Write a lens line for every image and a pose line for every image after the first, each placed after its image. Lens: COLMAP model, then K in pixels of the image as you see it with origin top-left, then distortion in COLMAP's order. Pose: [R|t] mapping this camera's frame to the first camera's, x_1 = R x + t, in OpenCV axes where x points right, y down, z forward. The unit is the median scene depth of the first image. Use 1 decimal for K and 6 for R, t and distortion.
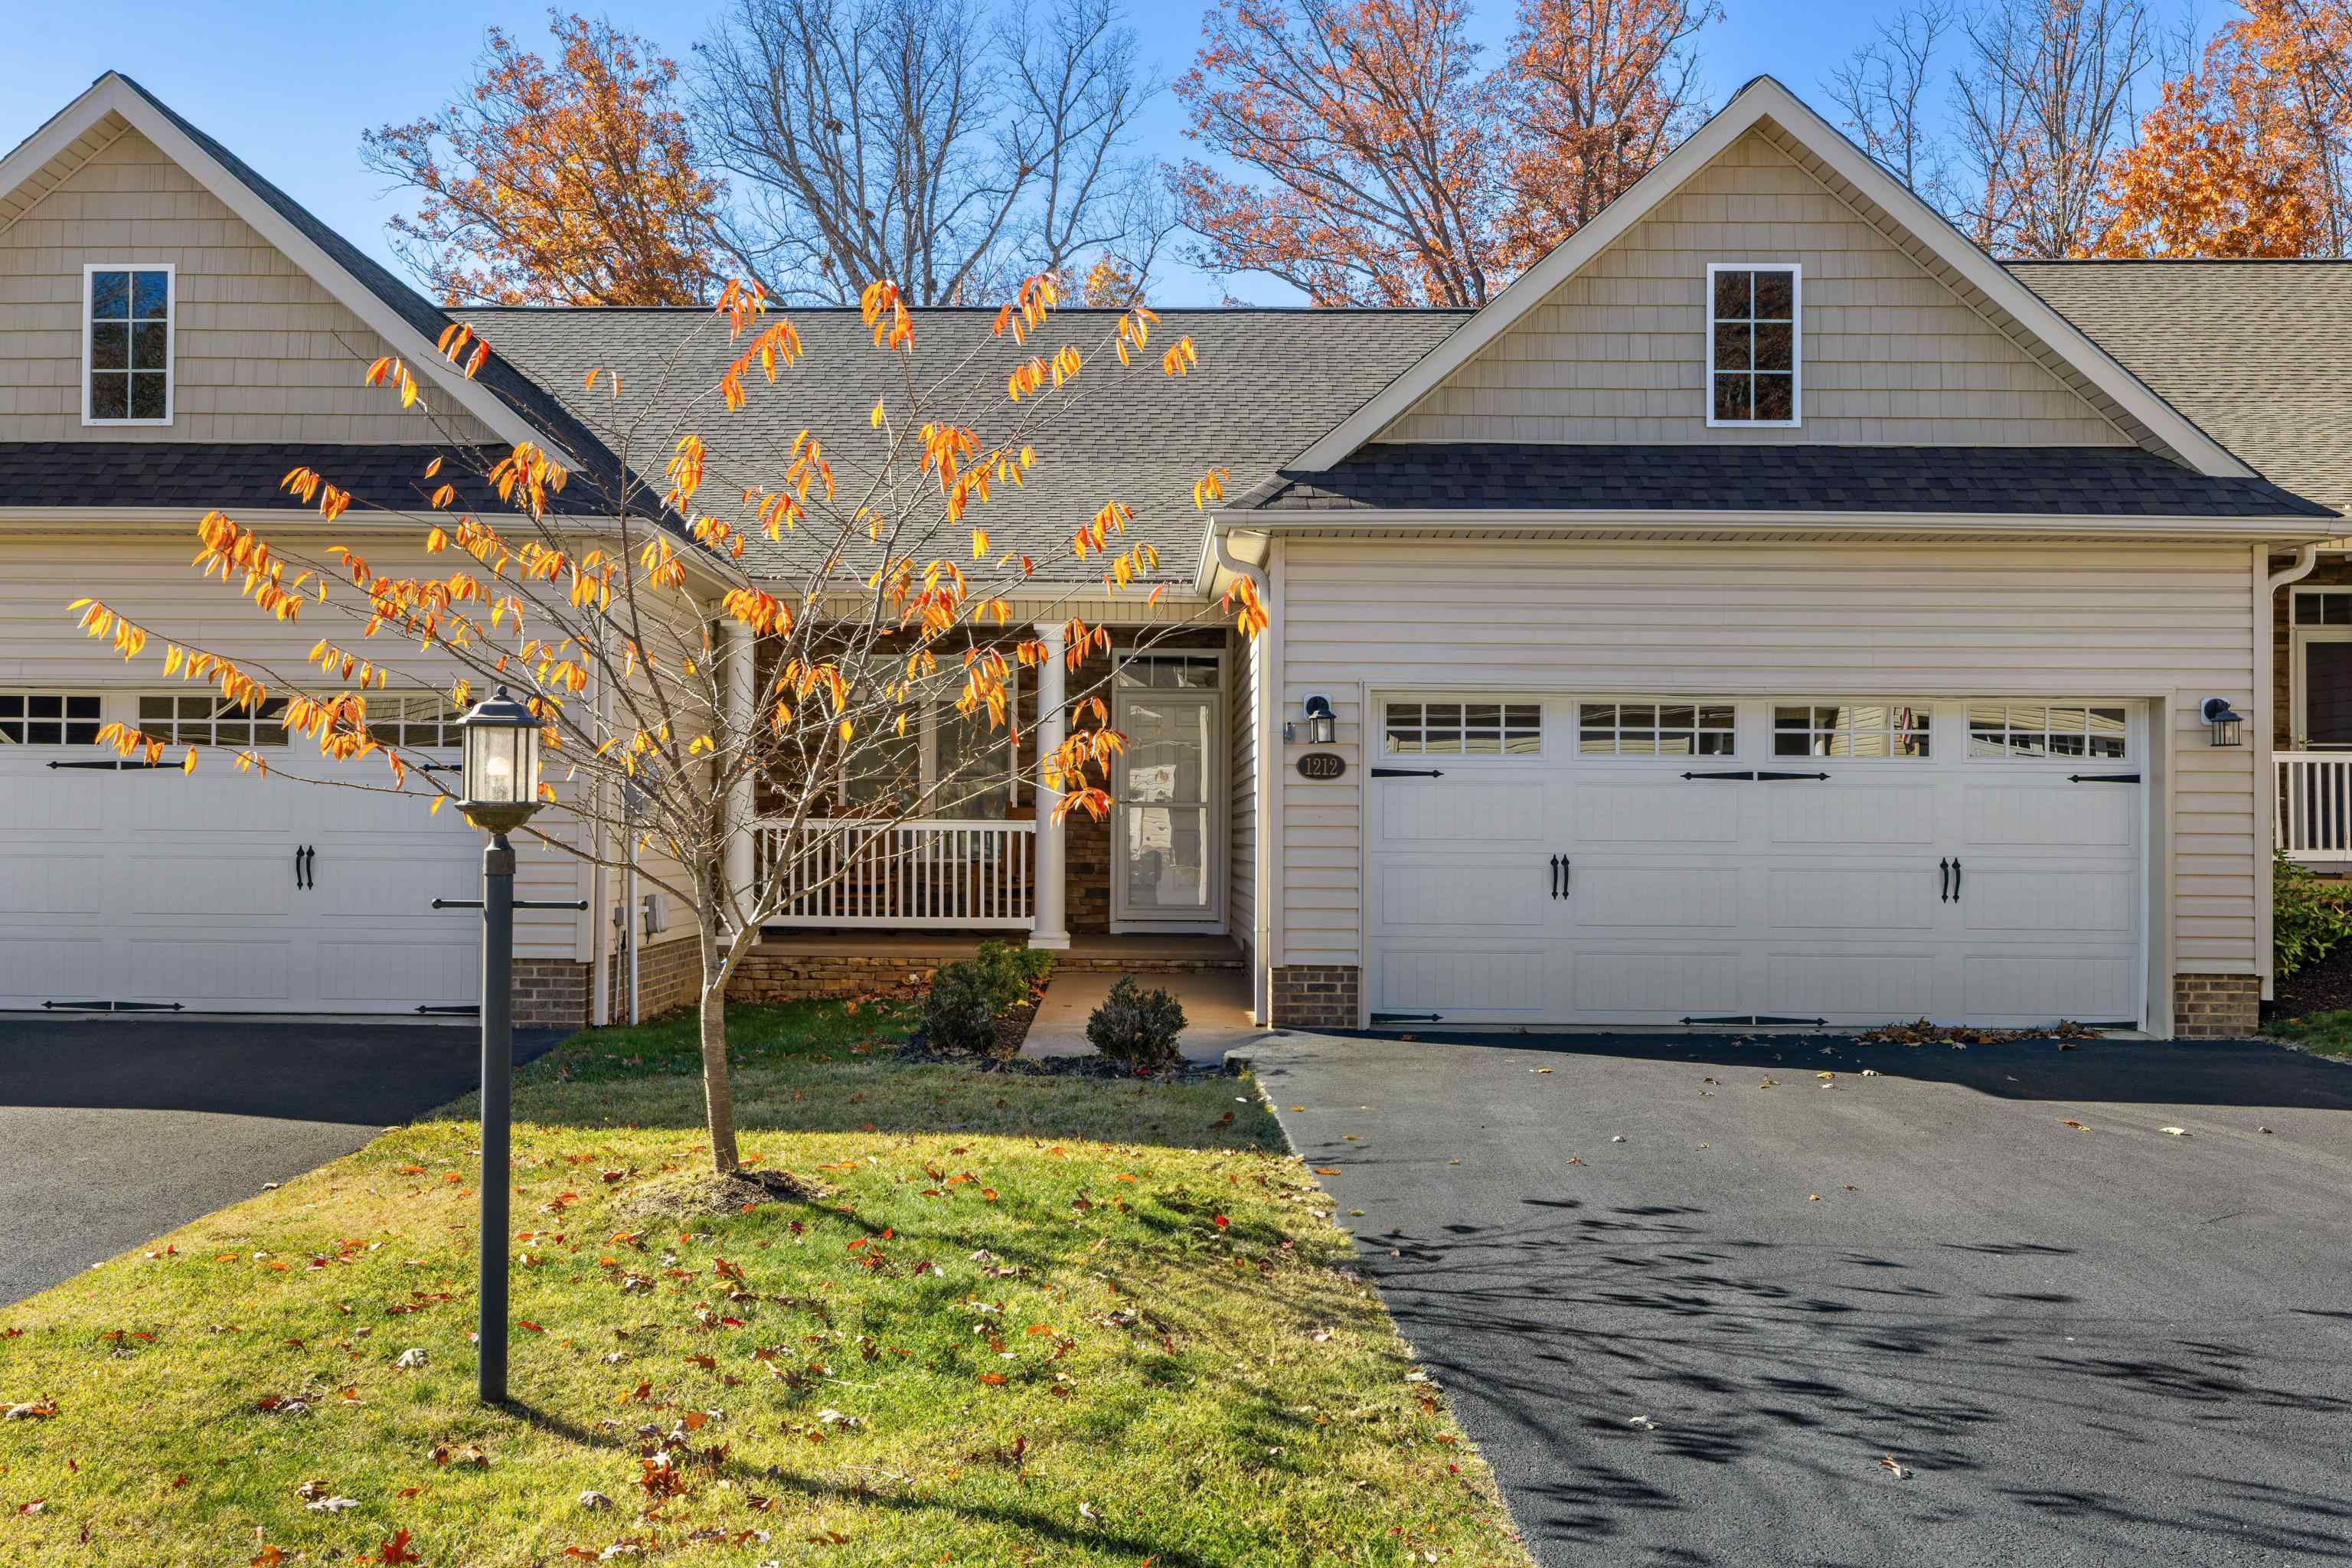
lens RADIAL K [[2384.0, 0, 1017.4], [0, 2384.0, 763.2], [0, 0, 1]] dist [0.006281, 0.000000]
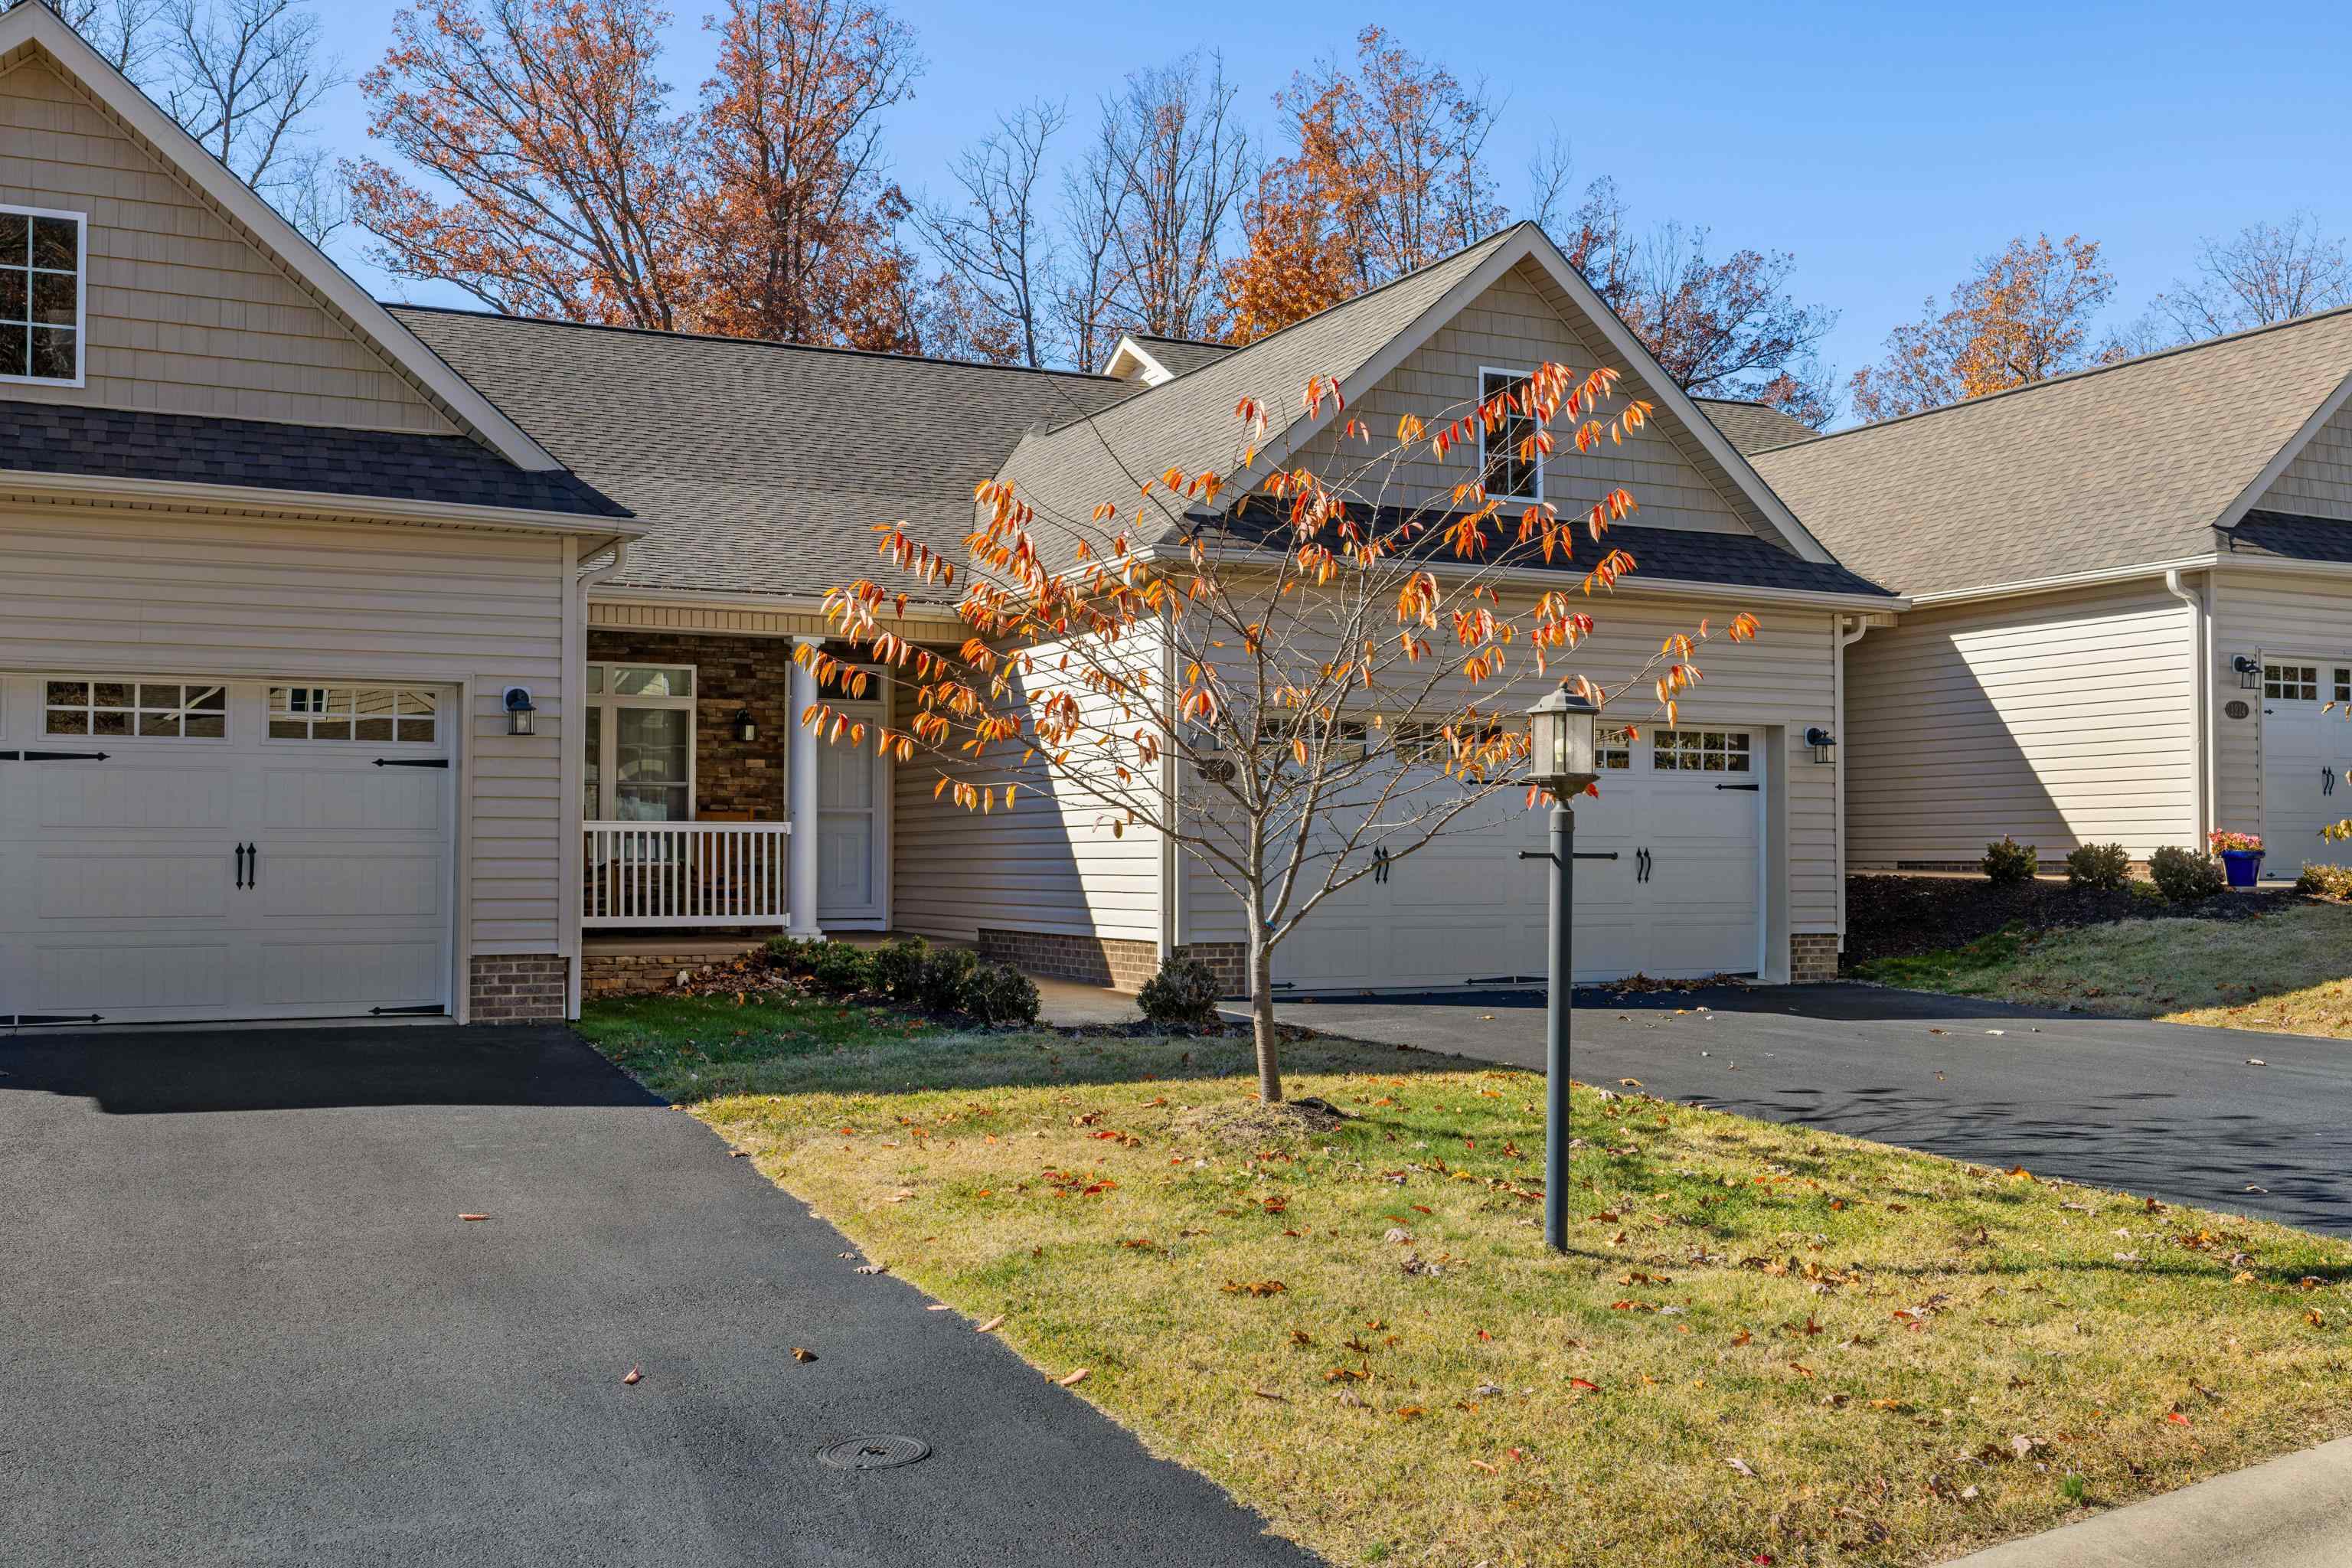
lens RADIAL K [[2384.0, 0, 1151.5], [0, 2384.0, 738.8], [0, 0, 1]] dist [0.006281, 0.000000]
pose [[0.884886, 0.017771, 0.465468, -0.417967], [-0.007895, 0.999701, -0.023159, 0.012280], [-0.465740, 0.016818, 0.884762, -0.007723]]
